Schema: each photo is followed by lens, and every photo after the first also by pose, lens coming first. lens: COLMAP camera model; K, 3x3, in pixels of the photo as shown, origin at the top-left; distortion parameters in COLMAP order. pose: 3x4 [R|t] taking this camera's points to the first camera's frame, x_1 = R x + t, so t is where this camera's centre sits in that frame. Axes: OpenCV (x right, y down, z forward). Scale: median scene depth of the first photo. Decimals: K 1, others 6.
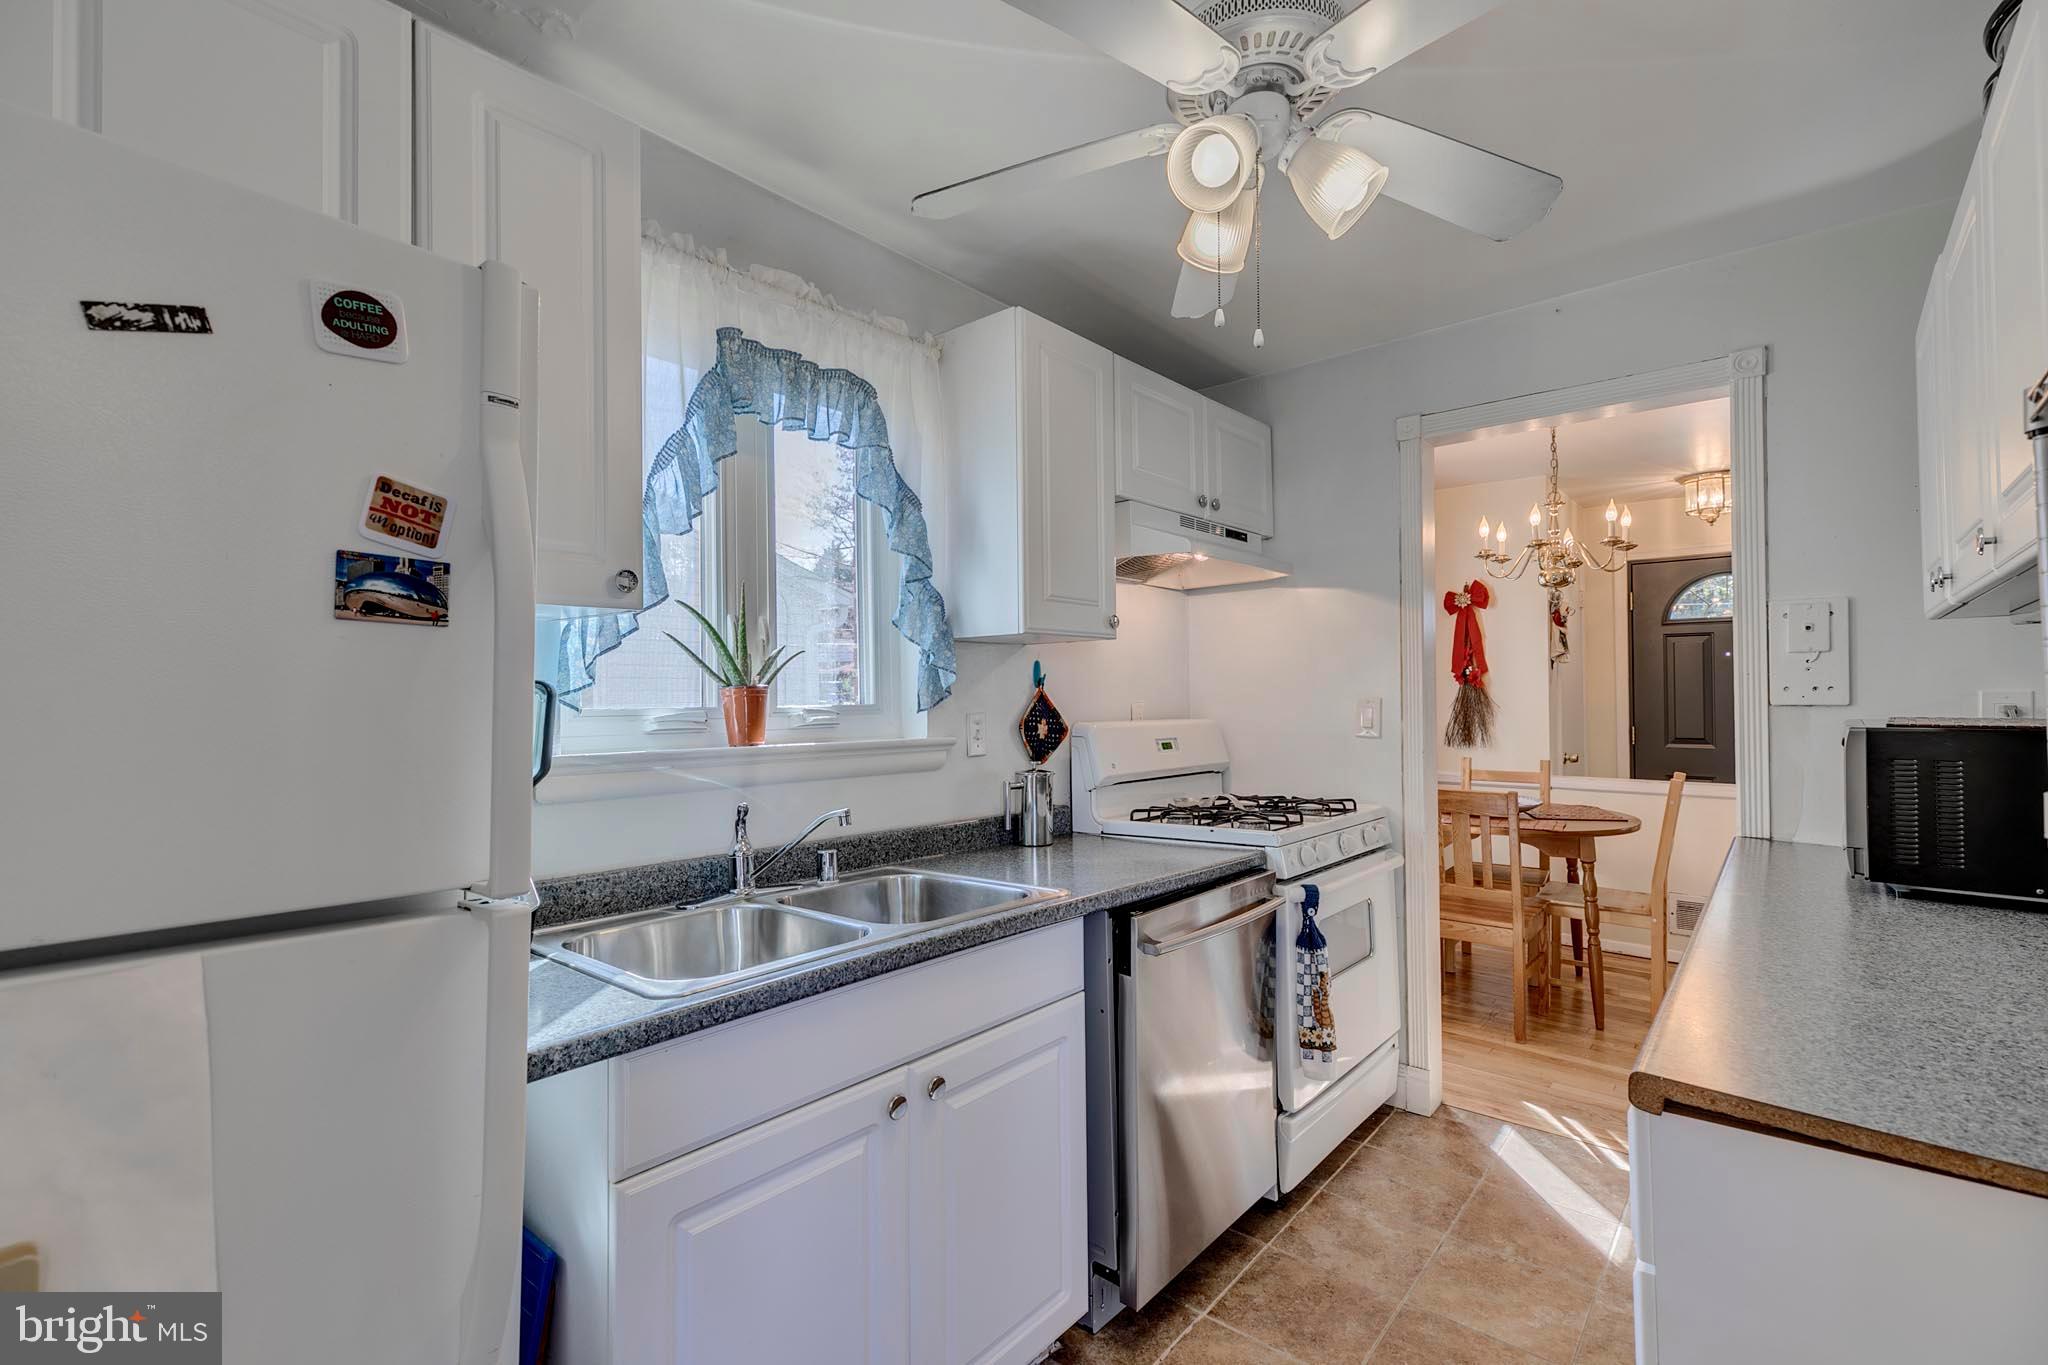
lens RADIAL K [[910.0, 0, 1023.4], [0, 910.0, 681.1], [0, 0, 1]] dist [0.005702, -0.000333]
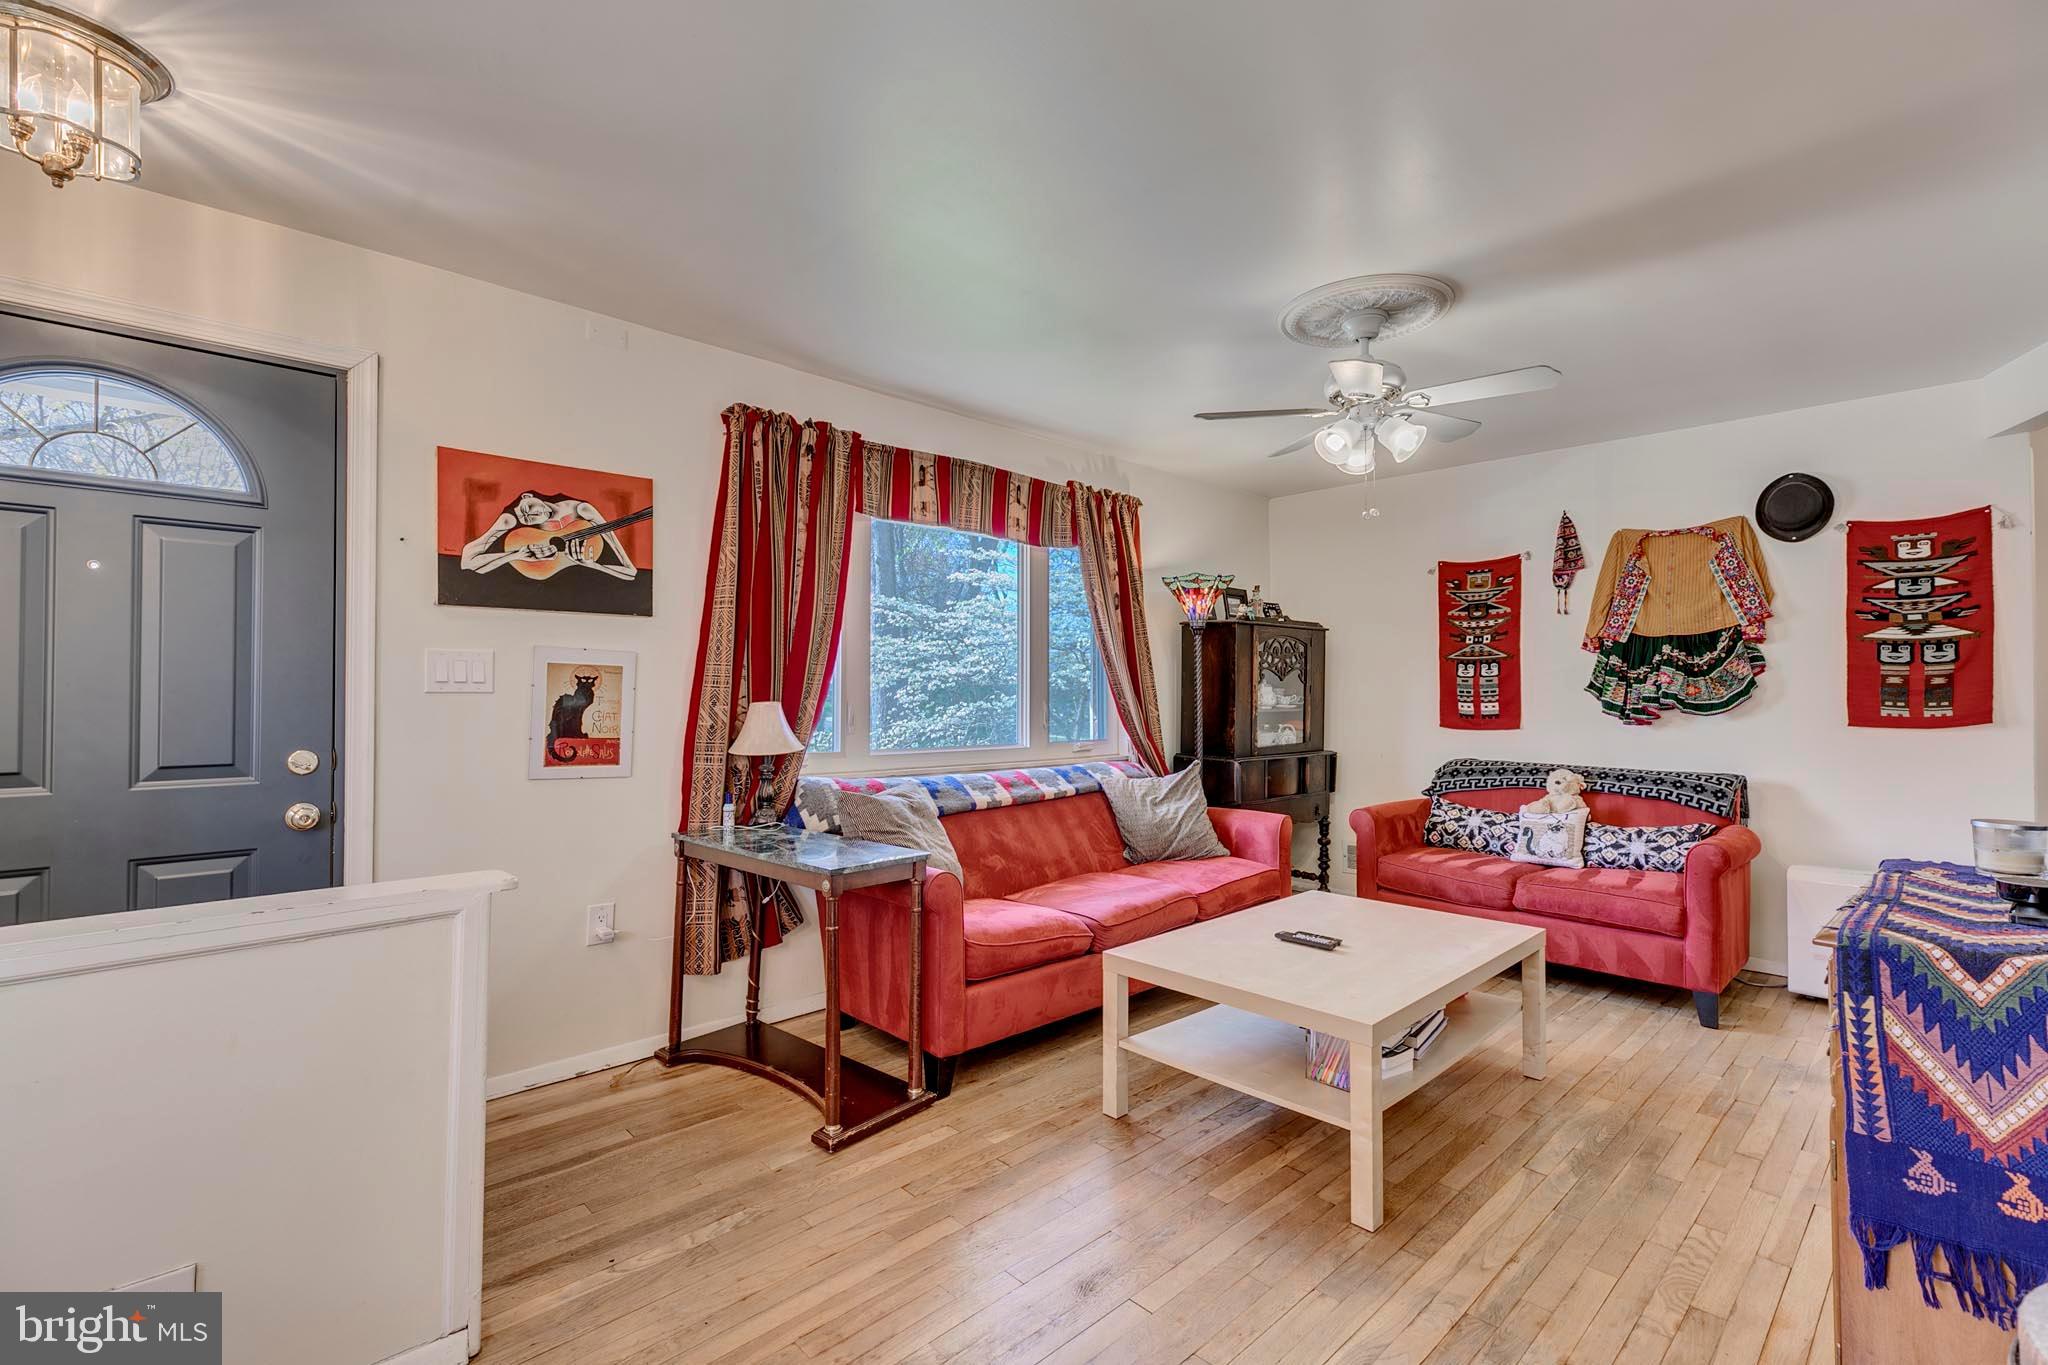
lens RADIAL K [[910.0, 0, 1023.4], [0, 910.0, 681.1], [0, 0, 1]] dist [0.005702, -0.000333]
pose [[0.108203, 0.019352, 0.993940, 0.419741], [-0.016853, 0.999703, -0.017630, 0.024315], [-0.993986, -0.014843, 0.108497, 0.554622]]
